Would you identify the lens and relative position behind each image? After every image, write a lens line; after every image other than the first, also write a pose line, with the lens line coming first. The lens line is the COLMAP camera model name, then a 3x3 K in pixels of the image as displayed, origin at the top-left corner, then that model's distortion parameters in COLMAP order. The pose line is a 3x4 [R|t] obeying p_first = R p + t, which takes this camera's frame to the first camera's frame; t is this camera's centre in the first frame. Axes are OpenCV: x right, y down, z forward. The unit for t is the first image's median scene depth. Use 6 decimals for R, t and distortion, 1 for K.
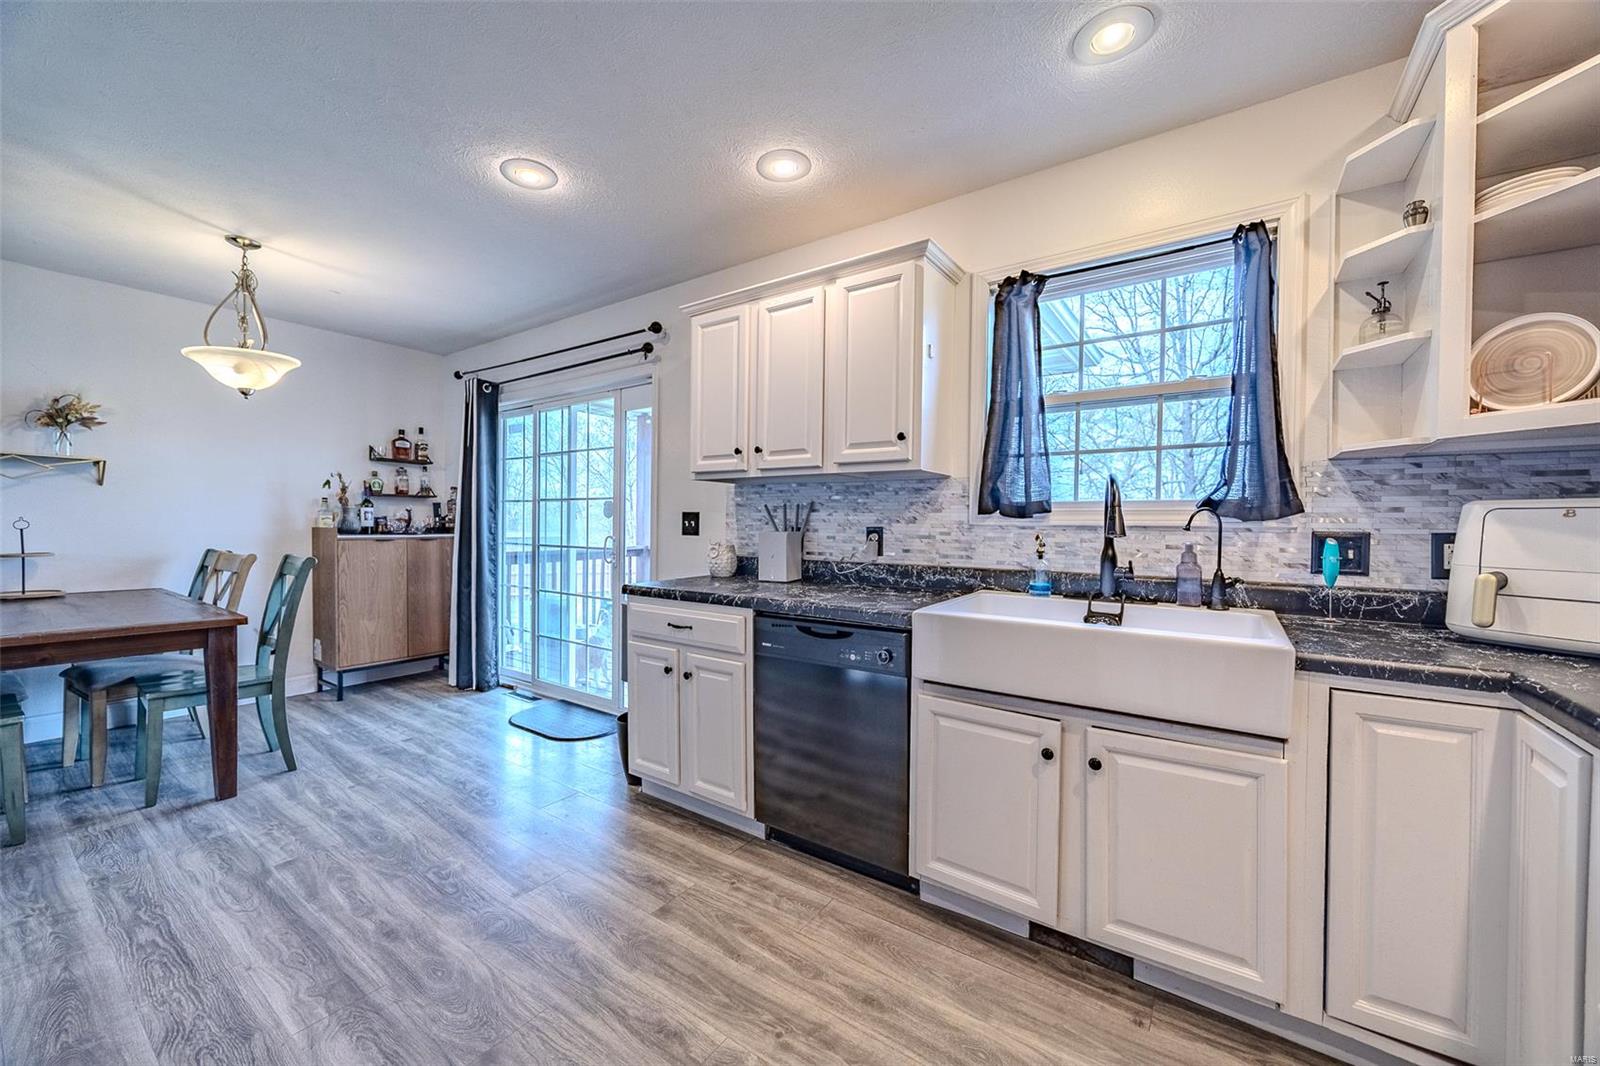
lens RADIAL K [[608.6, 0, 799.9], [0, 608.6, 534.5], [0, 0, 1]] dist [-0.003348, -0.000239]
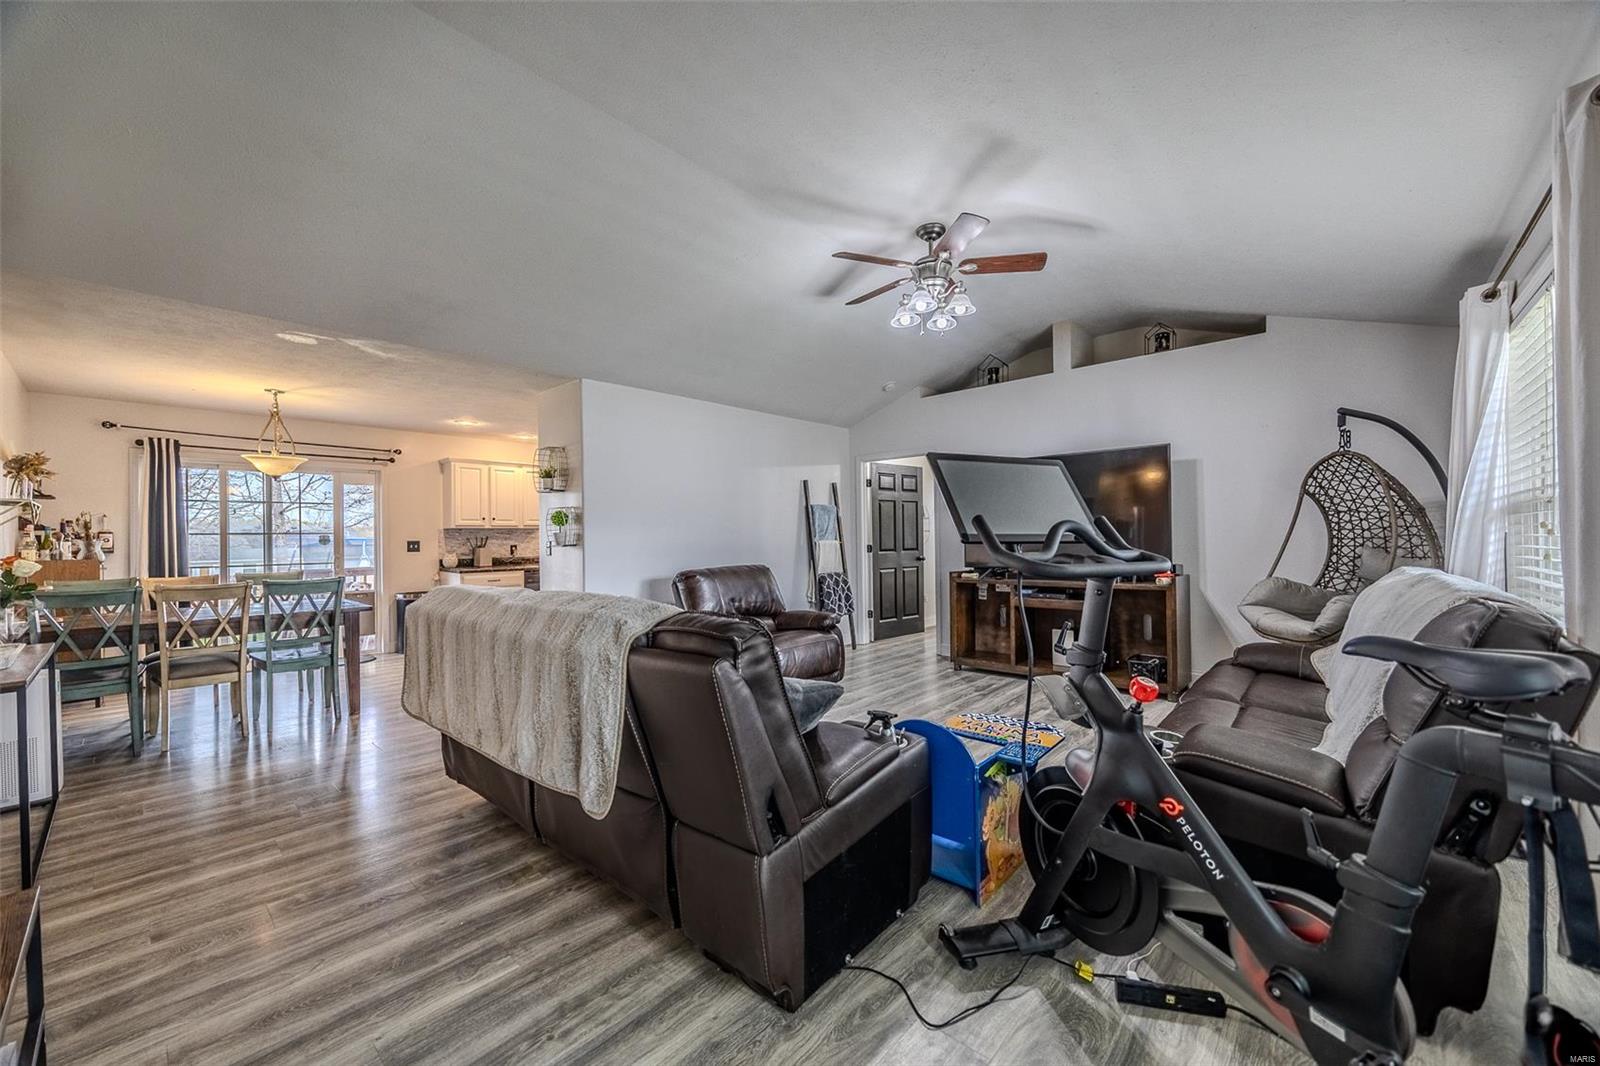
lens RADIAL K [[608.6, 0, 799.9], [0, 608.6, 534.5], [0, 0, 1]] dist [-0.003348, -0.000239]
pose [[0.121394, -0.008808, 0.992565, -3.136291], [0.027487, 0.999607, 0.005509, -0.050401], [-0.992224, 0.026614, 0.121589, -0.875069]]
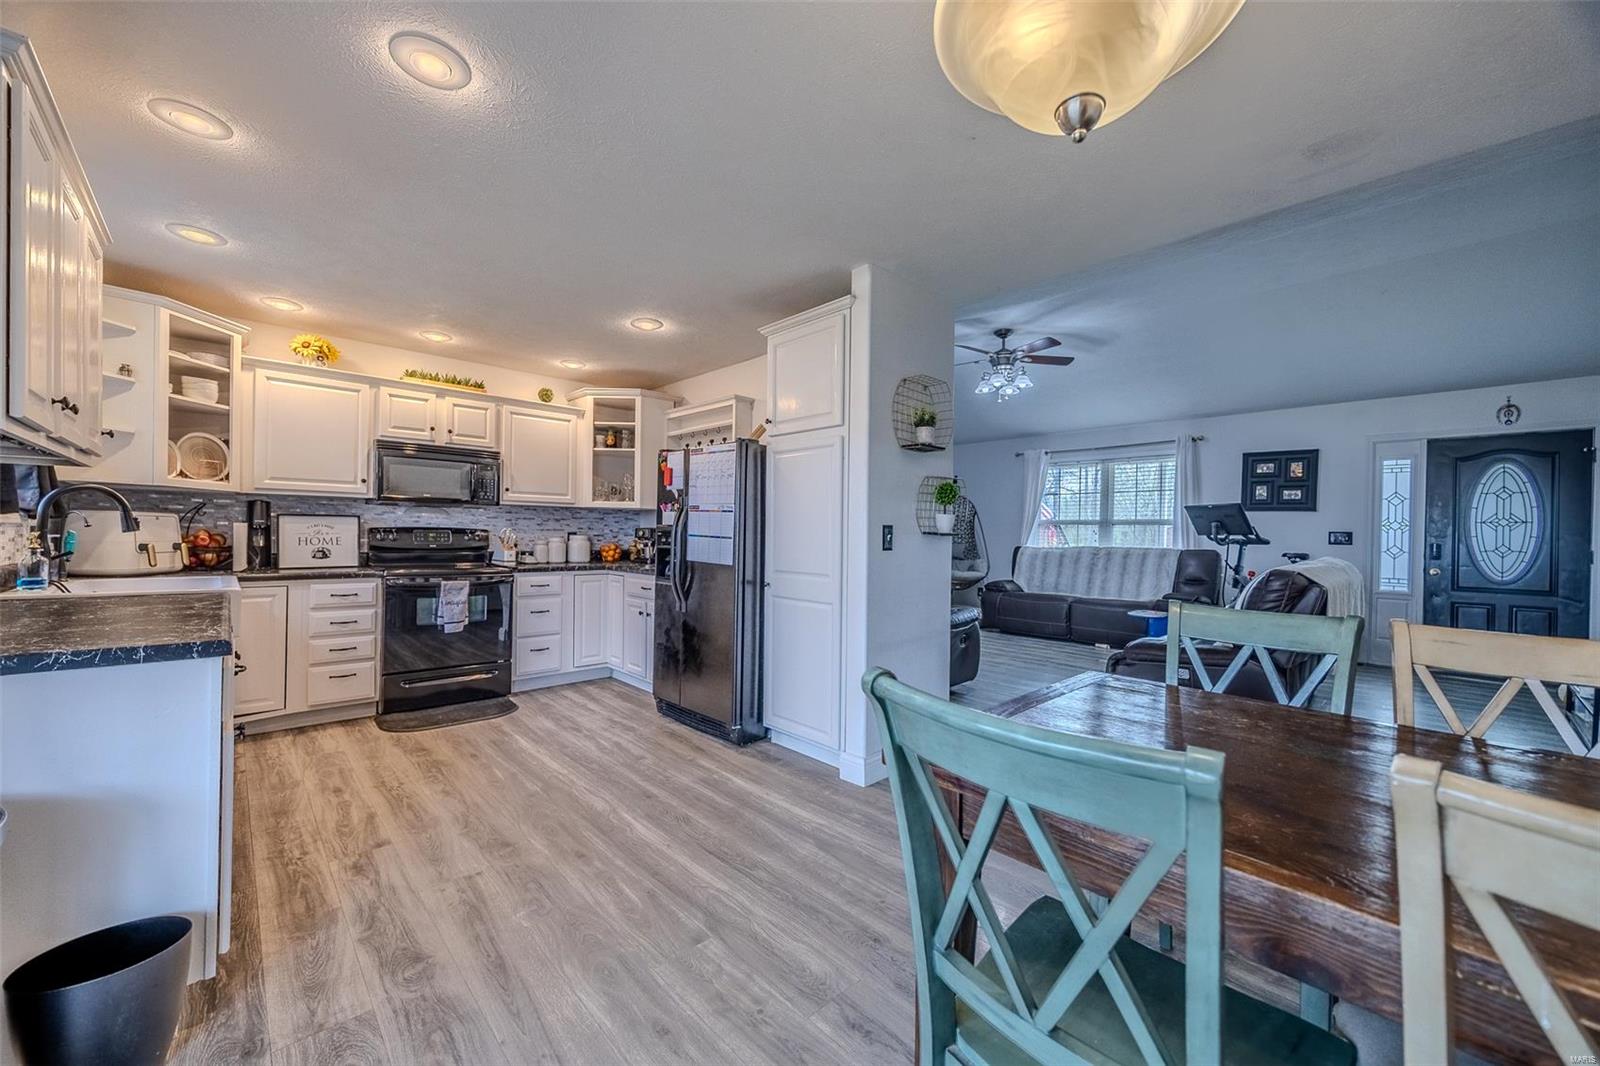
lens RADIAL K [[608.6, 0, 799.9], [0, 608.6, 534.5], [0, 0, 1]] dist [-0.003348, -0.000239]
pose [[-0.979717, -0.023101, 0.199051, -1.080797], [-0.019289, 0.999592, 0.021070, -0.042761], [-0.199457, 0.016803, -0.979763, 1.700785]]
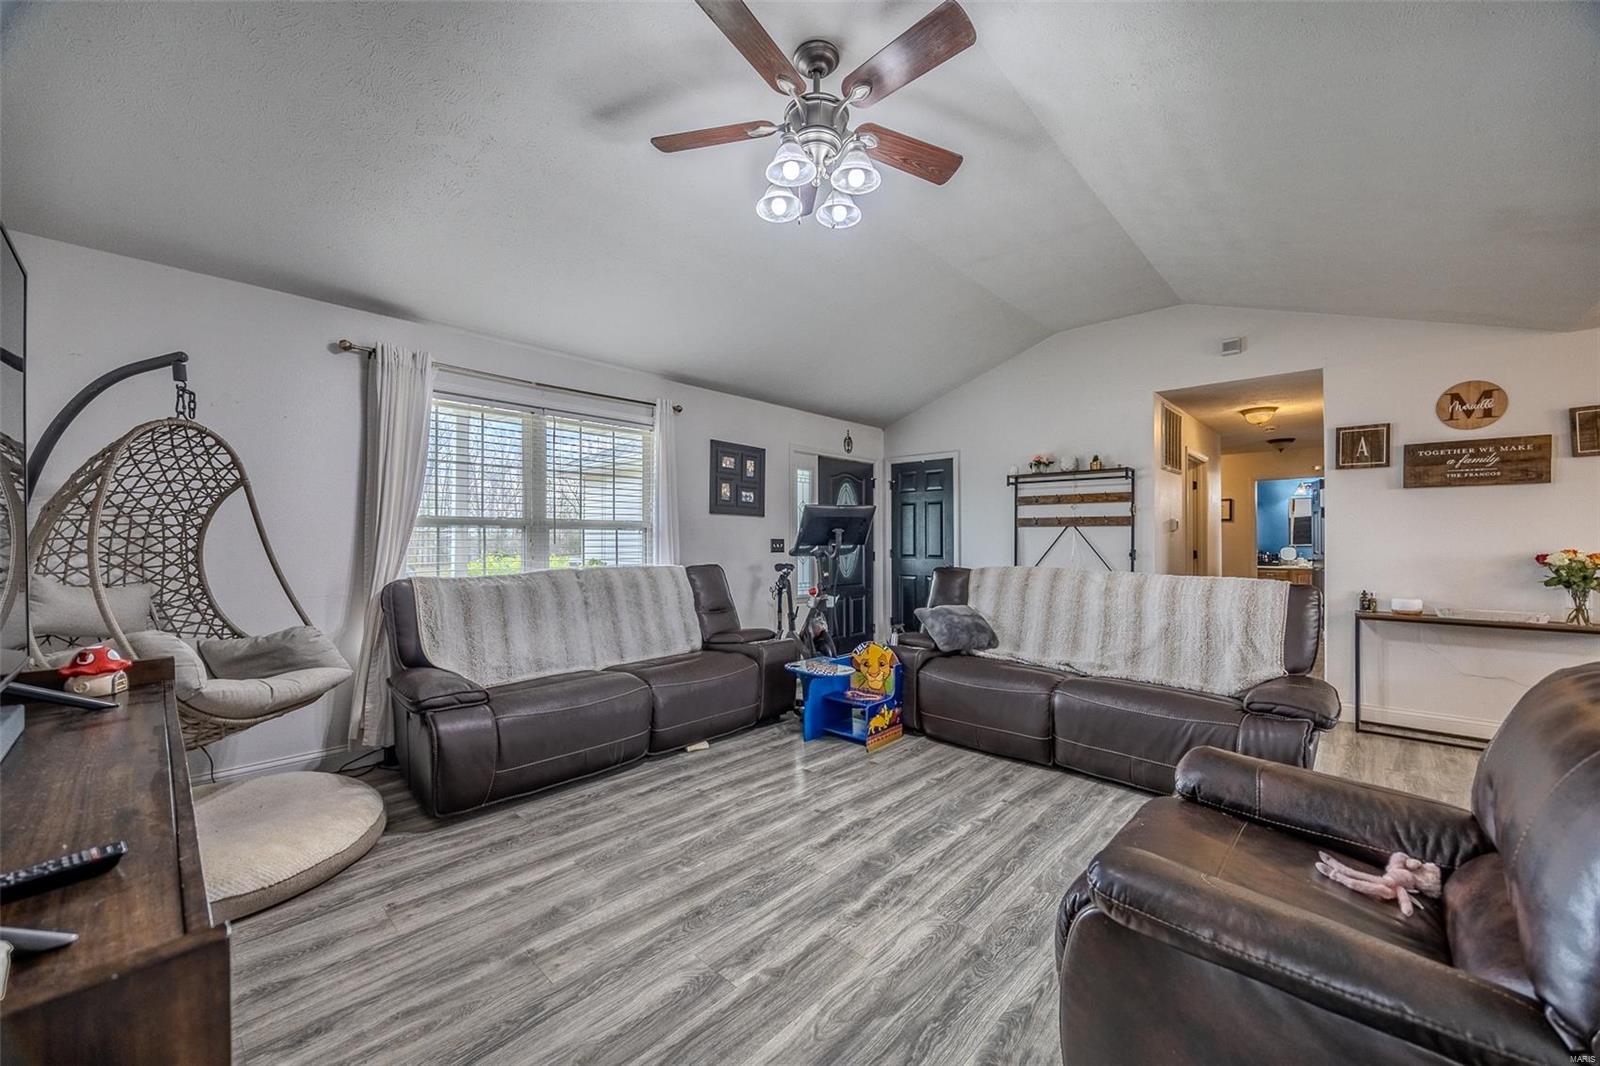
lens RADIAL K [[601.5, 0, 804.4], [0, 601.5, 536.7], [0, 0, 1]] dist [-0.002092, -0.000099]
pose [[-0.133535, -0.014344, -0.990940, -0.369712], [-0.017472, 0.999774, -0.012117, -0.023696], [0.990890, 0.015696, -0.133755, -0.929030]]
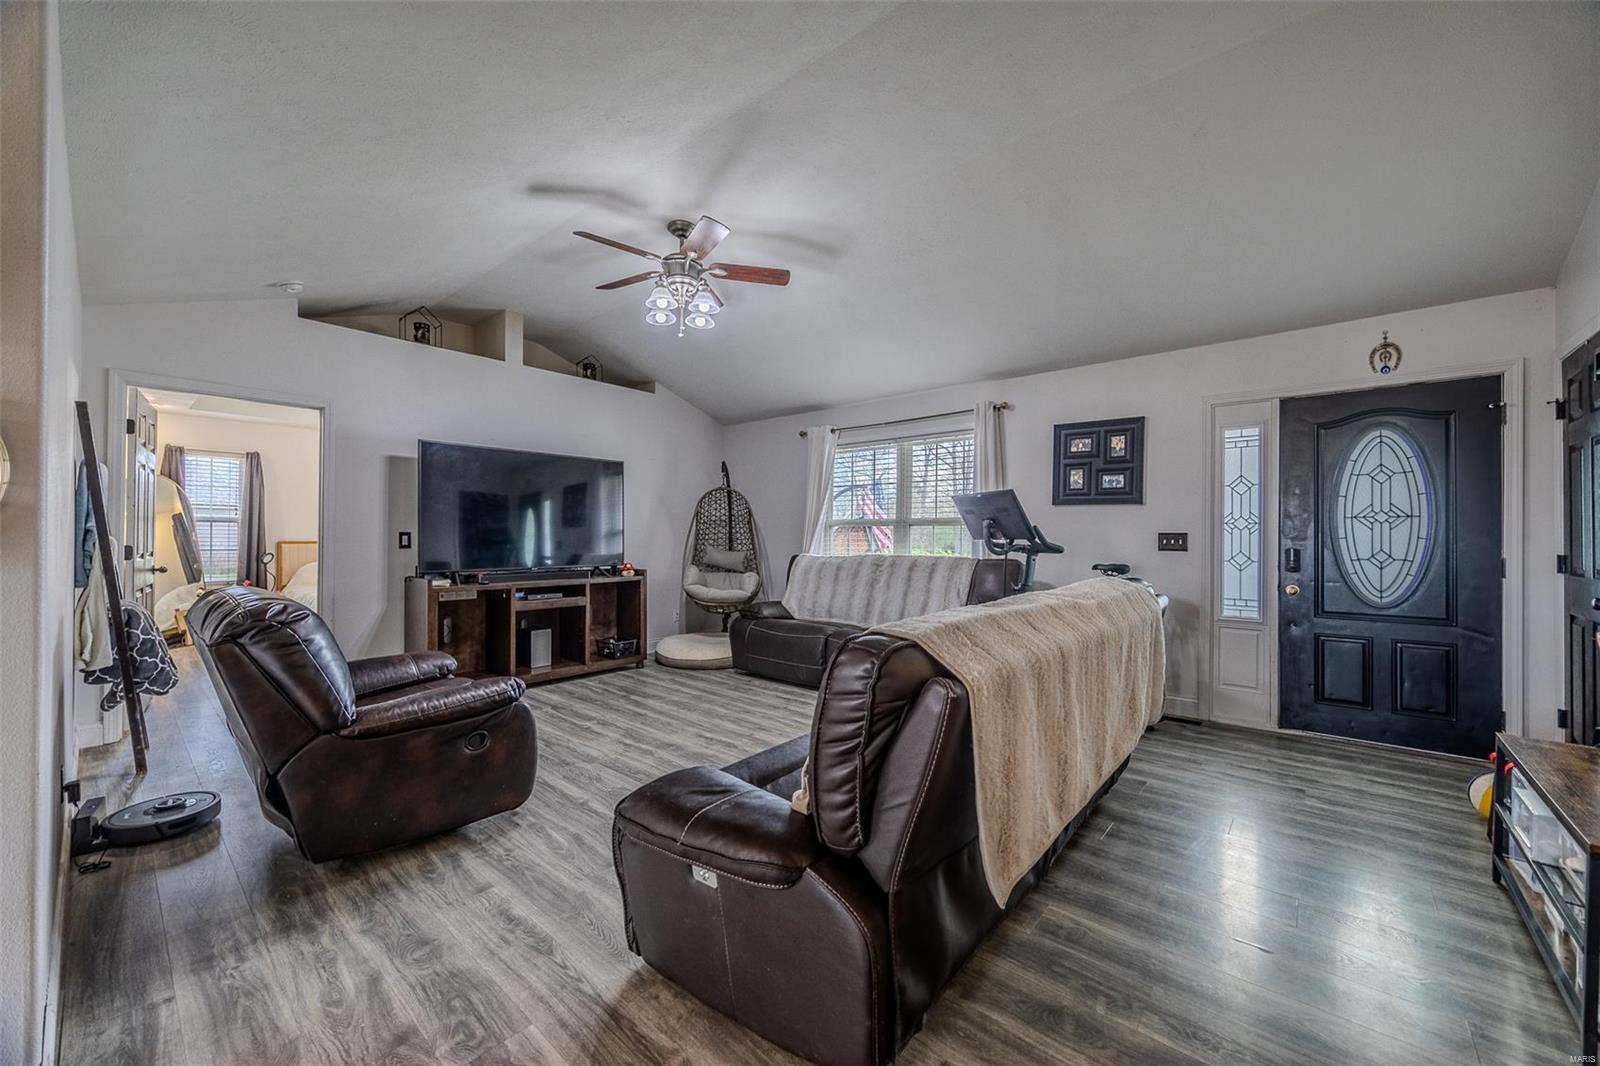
lens RADIAL K [[610.0, 0, 804.3], [0, 610.0, 532.8], [0, 0, 1]] dist [-0.000770, -0.000124]
pose [[-0.995685, -0.013345, 0.091838, -1.910849], [-0.012525, 0.999876, 0.009499, -0.047033], [-0.091953, 0.008308, -0.995729, 0.605579]]
